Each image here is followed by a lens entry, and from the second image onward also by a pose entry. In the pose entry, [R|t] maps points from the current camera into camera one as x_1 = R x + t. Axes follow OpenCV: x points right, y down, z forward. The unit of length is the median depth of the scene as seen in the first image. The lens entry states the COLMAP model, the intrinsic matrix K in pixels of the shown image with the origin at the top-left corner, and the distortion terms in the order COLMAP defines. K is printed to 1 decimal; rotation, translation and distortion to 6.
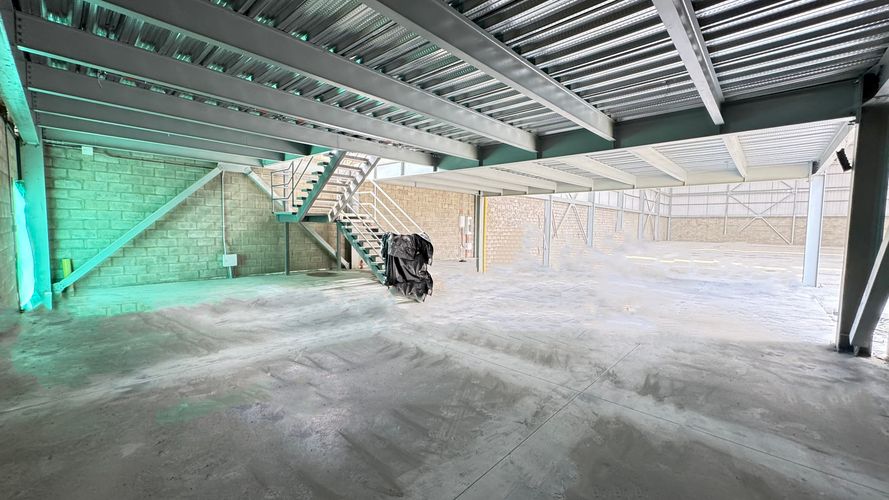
lens RADIAL K [[354.1, 0, 443.0], [0, 354.1, 257.7], [0, 0, 1]] dist [0.003559, -0.000615]
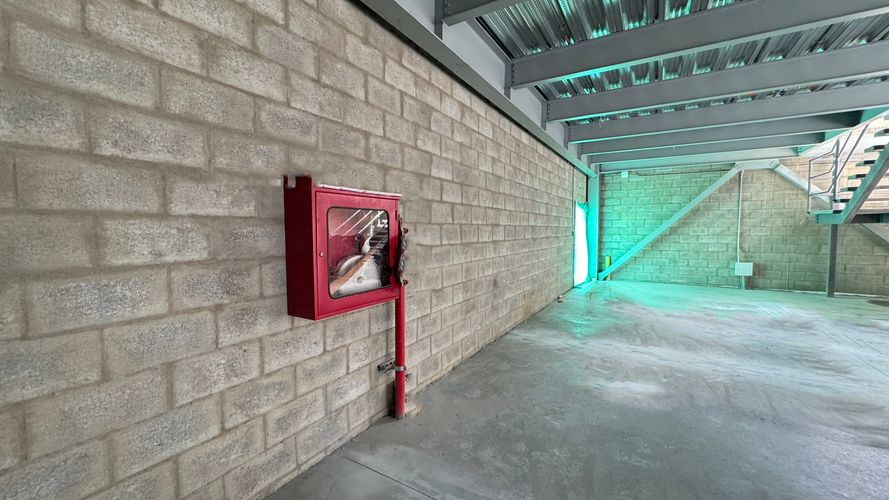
lens RADIAL K [[354.1, 0, 443.8], [0, 354.1, 240.4], [0, 0, 1]] dist [0.003559, -0.000615]
pose [[0.202999, 0.008235, -0.979144, 0.127345], [-0.083398, 0.996476, -0.008910, 0.006951], [0.975621, 0.083467, 0.202971, 0.085484]]
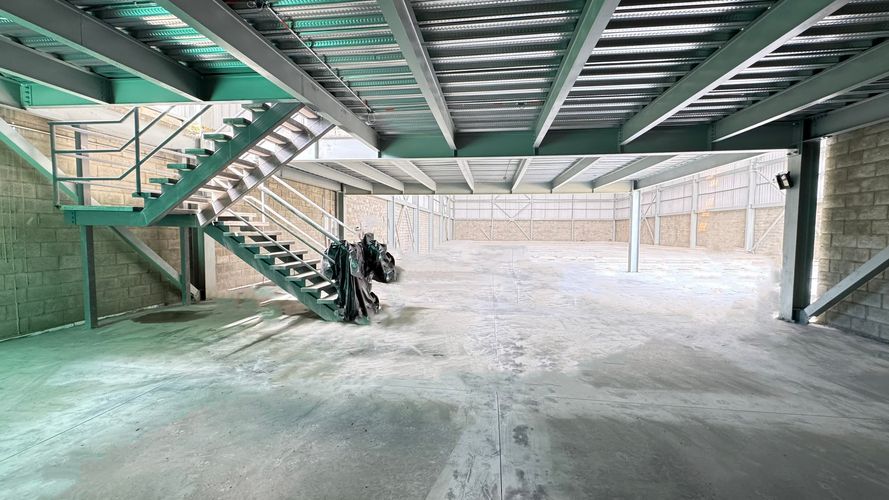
lens RADIAL K [[354.1, 0, 444.2], [0, 354.1, 247.1], [0, 0, 1]] dist [0.003559, -0.000615]
pose [[0.814732, -0.037952, 0.578594, -0.369818], [0.057772, 0.998204, -0.015875, -0.036236], [-0.576952, 0.046360, 0.815461, 0.332617]]
